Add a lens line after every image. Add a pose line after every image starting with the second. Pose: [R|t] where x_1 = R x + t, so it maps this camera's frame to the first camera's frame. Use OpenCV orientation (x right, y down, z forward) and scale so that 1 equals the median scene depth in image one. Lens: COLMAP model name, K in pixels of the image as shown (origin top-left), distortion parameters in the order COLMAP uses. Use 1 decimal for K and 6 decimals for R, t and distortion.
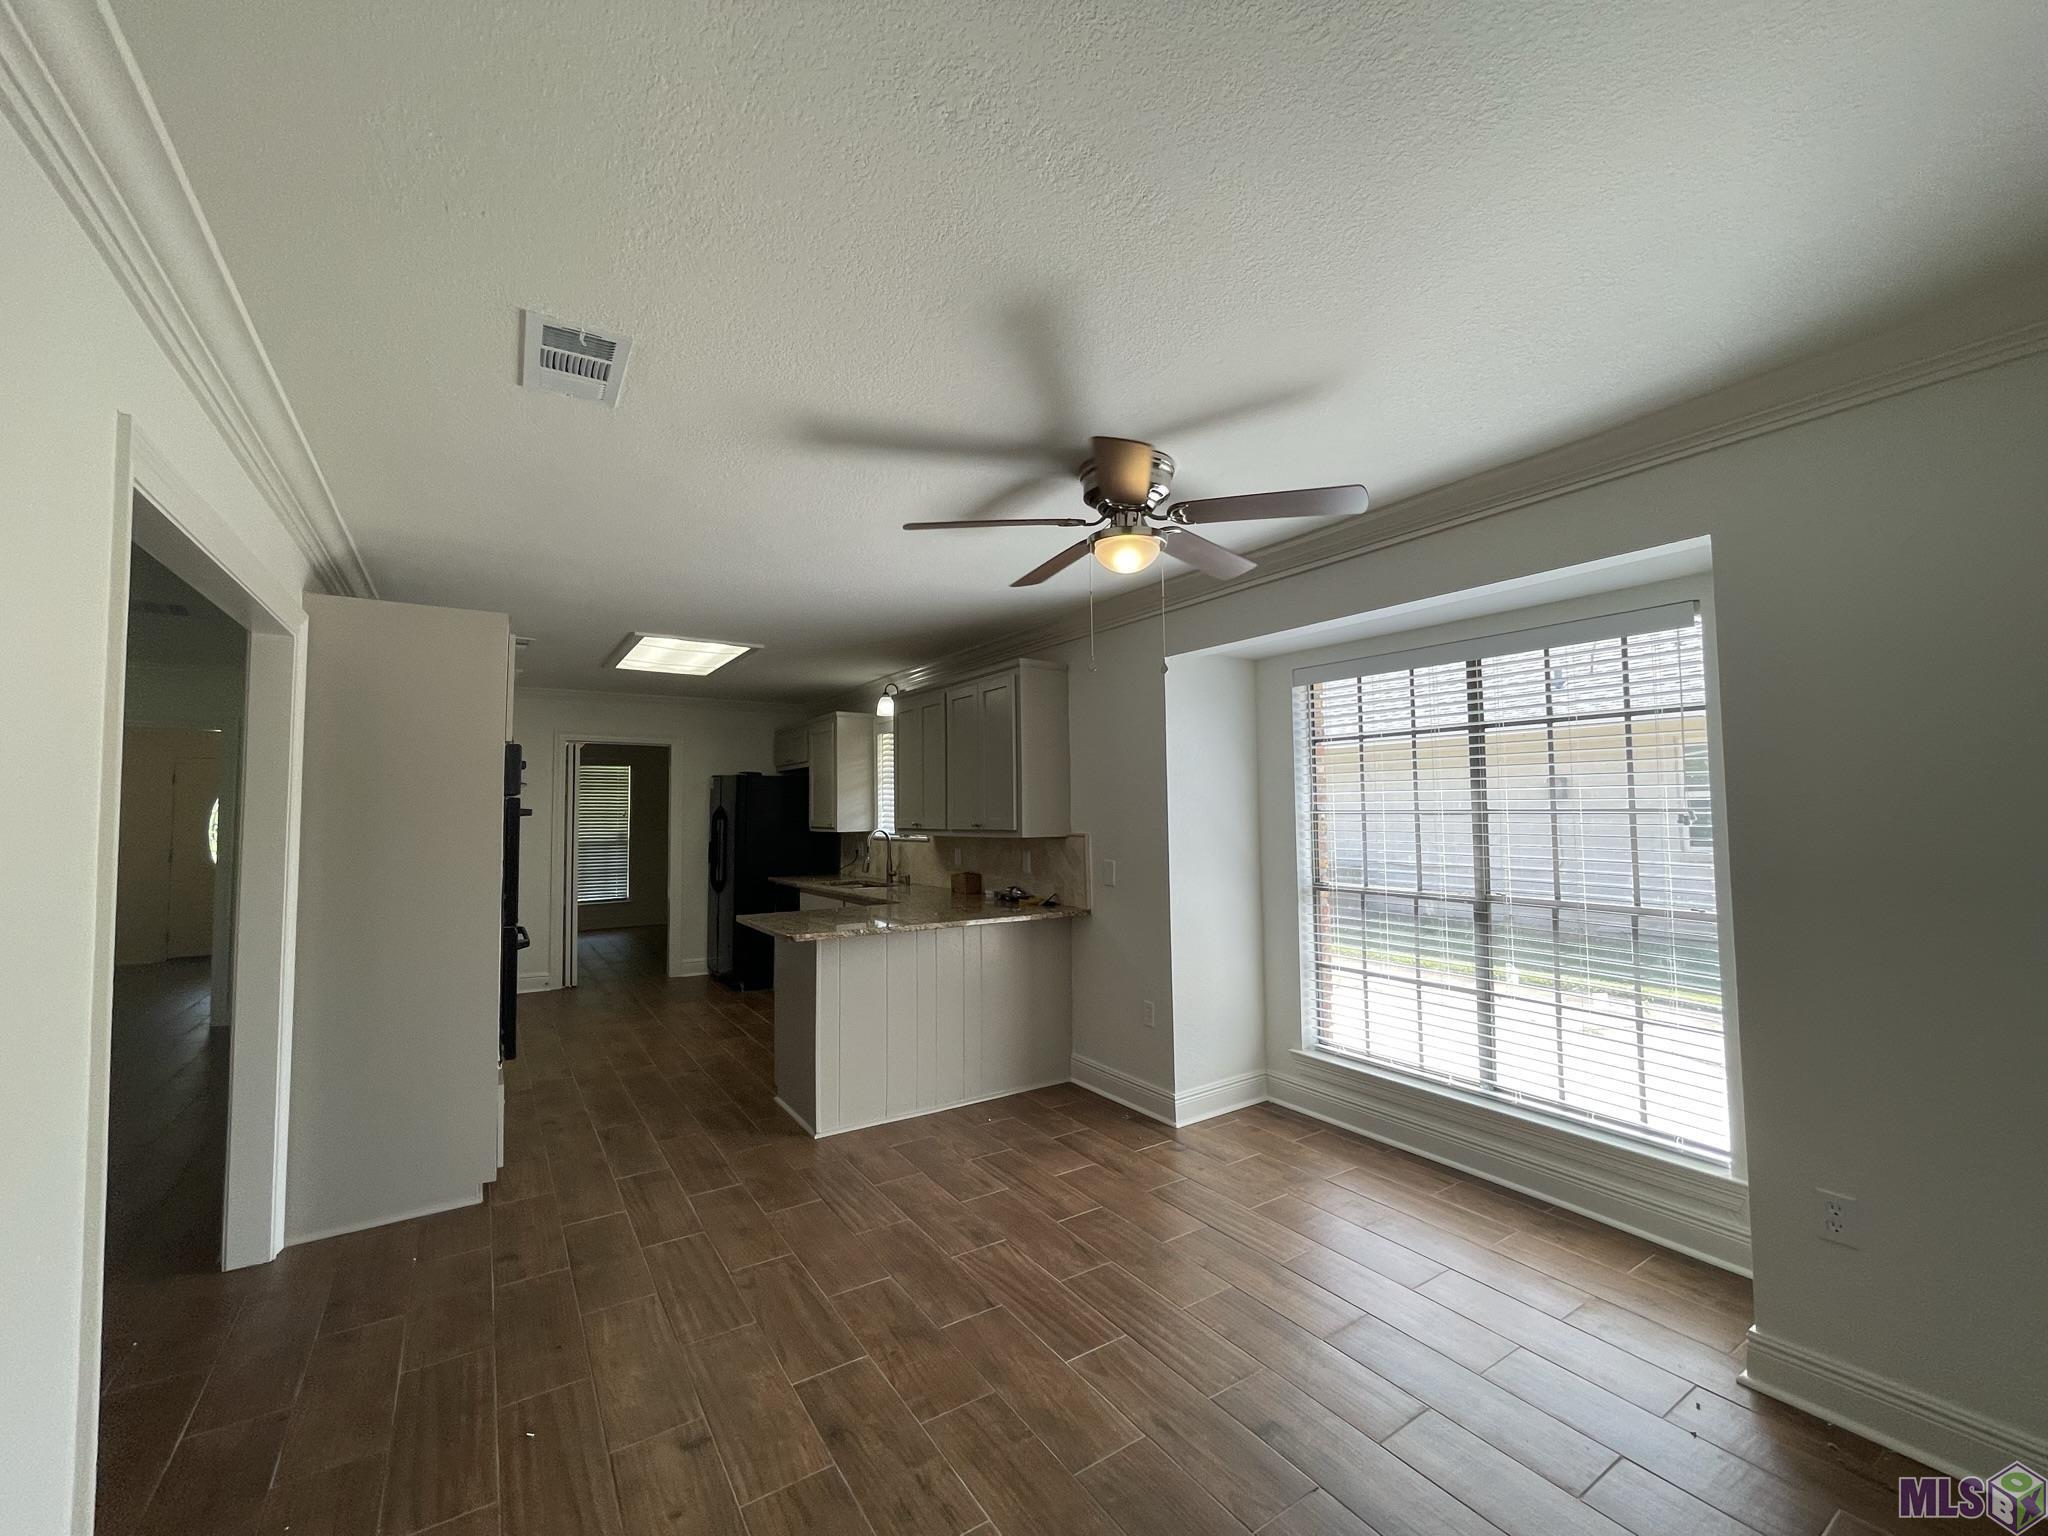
lens RADIAL K [[824.2, 0, 1024.0], [0, 824.2, 768.0], [0, 0, 1]] dist [0.011120, 0.000052]
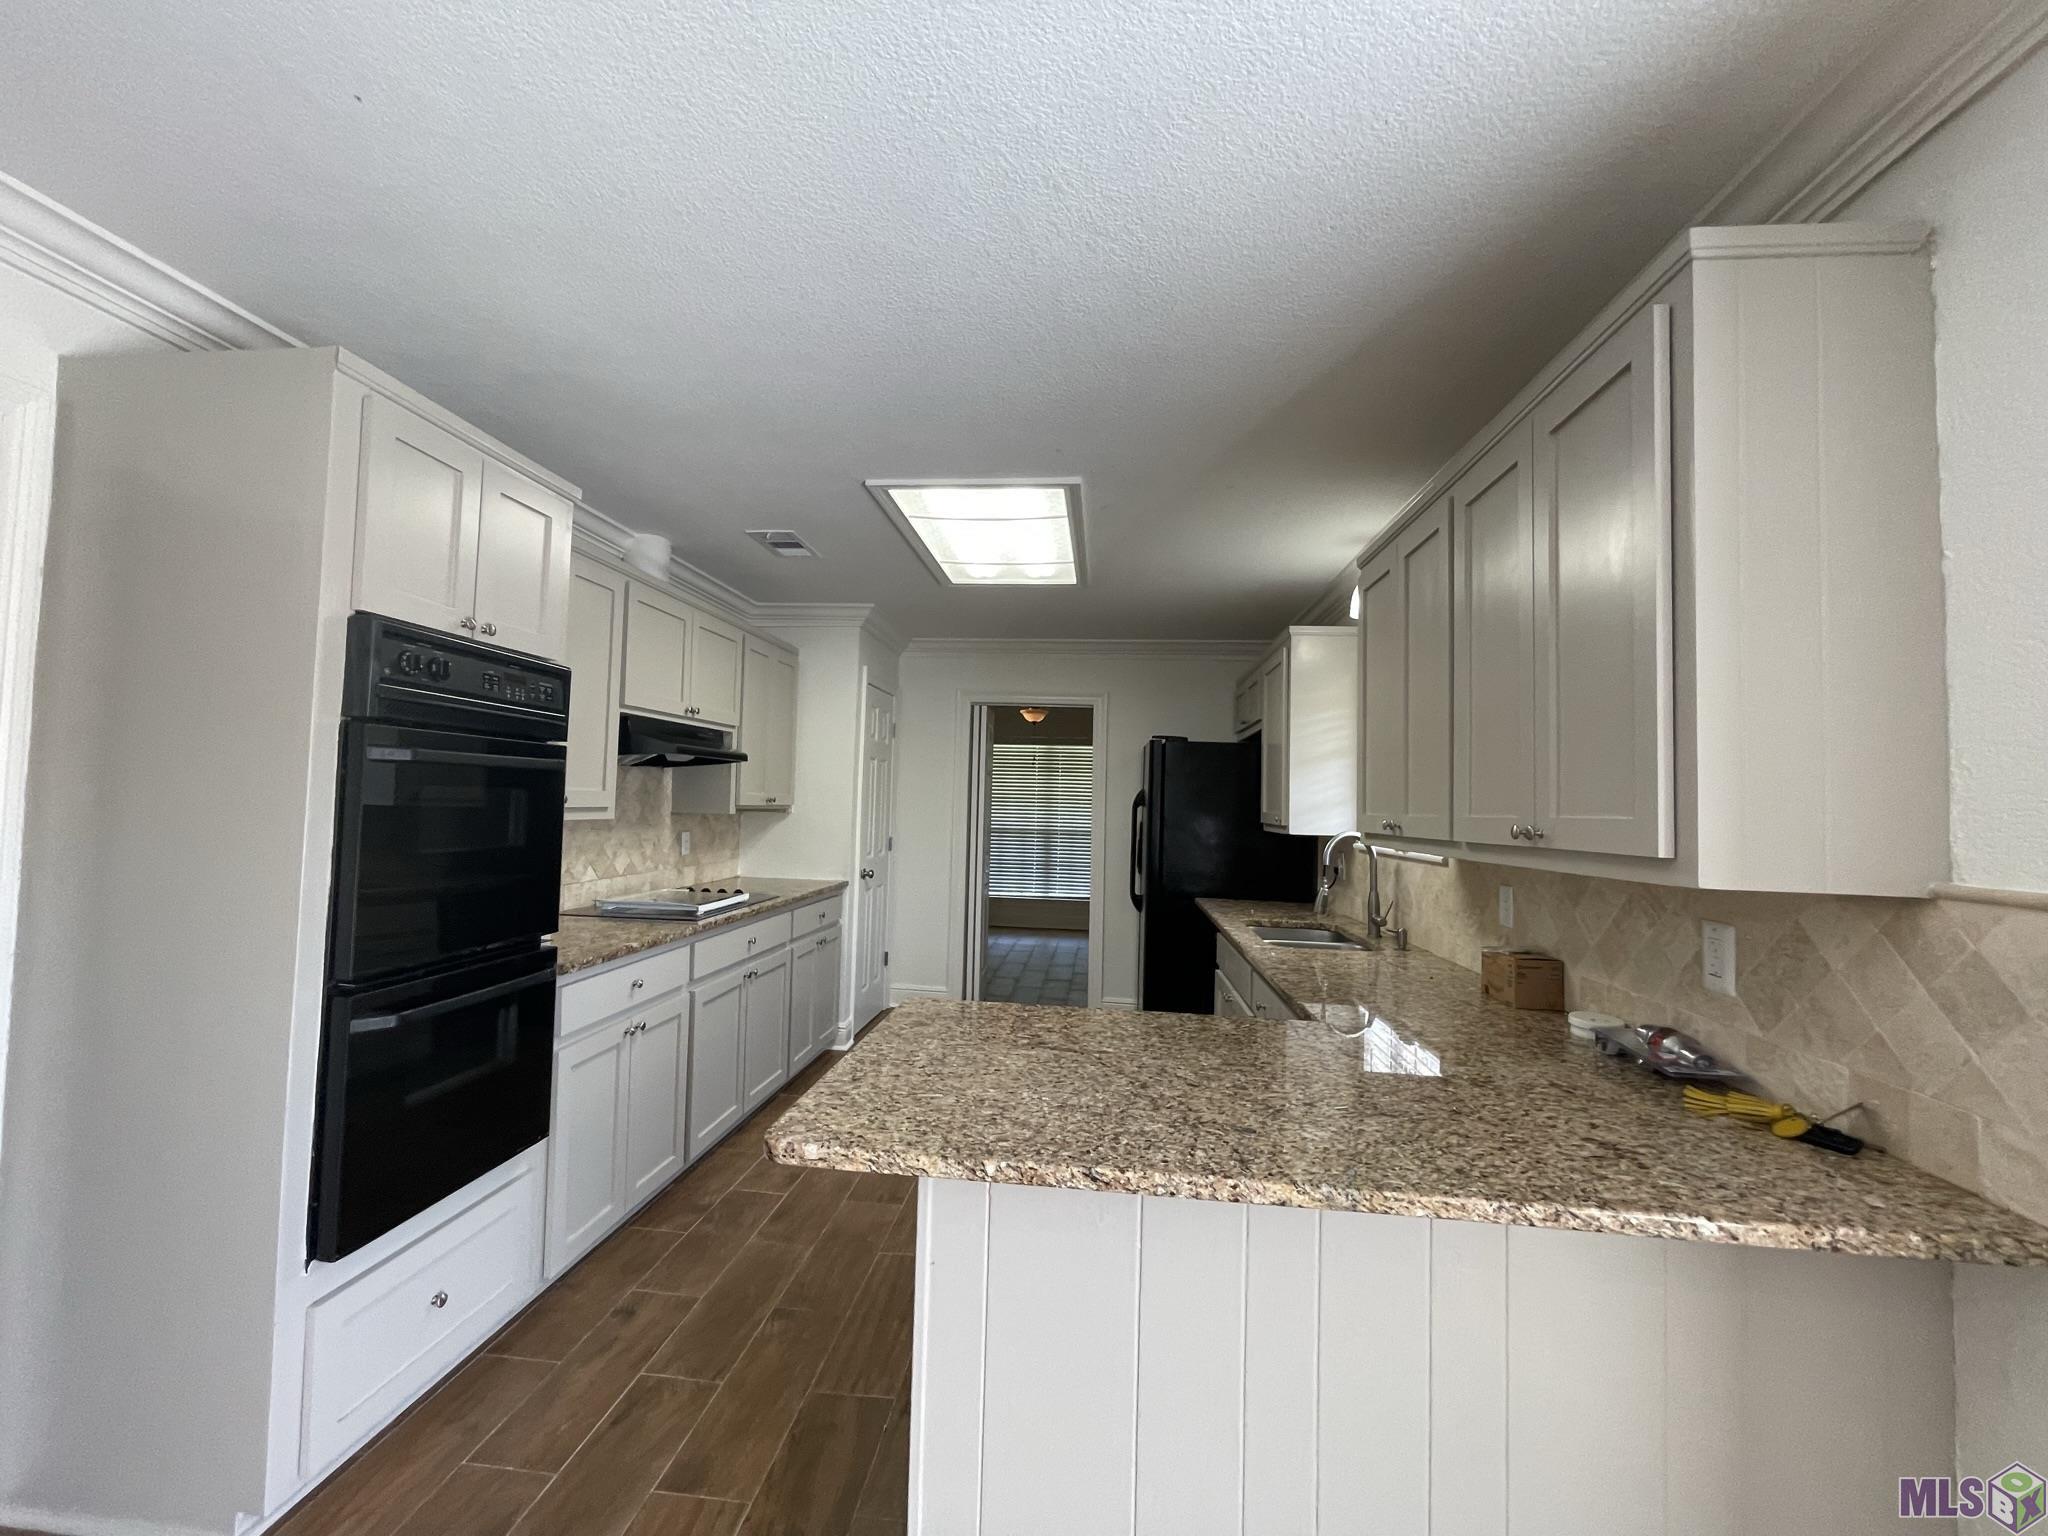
lens RADIAL K [[824.2, 0, 1024.0], [0, 824.2, 768.0], [0, 0, 1]] dist [0.011120, 0.000052]
pose [[0.766958, 0.002582, -0.641692, 0.003041], [-0.001146, 0.999996, 0.002654, 0.039626], [0.641696, -0.001300, 0.766958, 0.580871]]
